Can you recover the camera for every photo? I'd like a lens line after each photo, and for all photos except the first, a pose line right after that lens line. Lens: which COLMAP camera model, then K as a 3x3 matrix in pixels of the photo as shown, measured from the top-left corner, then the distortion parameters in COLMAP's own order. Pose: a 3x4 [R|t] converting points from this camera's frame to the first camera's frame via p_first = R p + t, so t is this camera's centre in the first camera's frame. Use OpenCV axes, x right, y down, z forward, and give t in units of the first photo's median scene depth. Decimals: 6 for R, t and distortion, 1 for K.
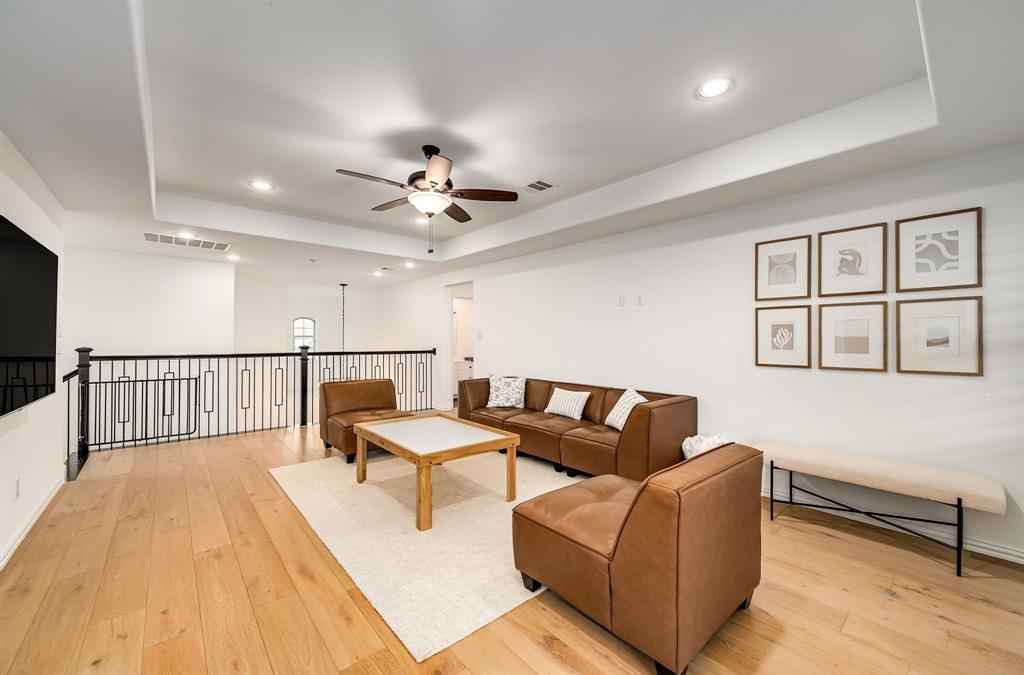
lens RADIAL K [[402.0, 0, 519.1], [0, 402.0, 336.5], [0, 0, 1]] dist [-0.013370, 0.000046]
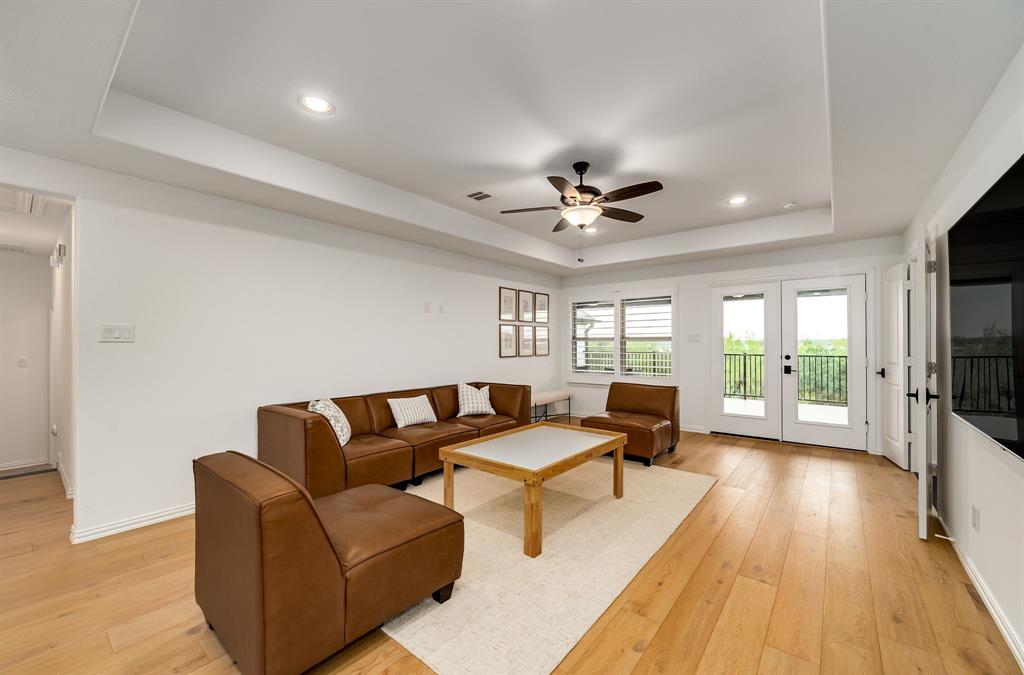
lens RADIAL K [[402.0, 0, 519.4], [0, 402.0, 339.0], [0, 0, 1]] dist [-0.013370, 0.000046]
pose [[-0.173918, 0.005151, 0.984747, -1.260977], [-0.004332, 0.999973, -0.005996, 0.003428], [-0.984751, -0.005309, -0.173891, 1.361832]]
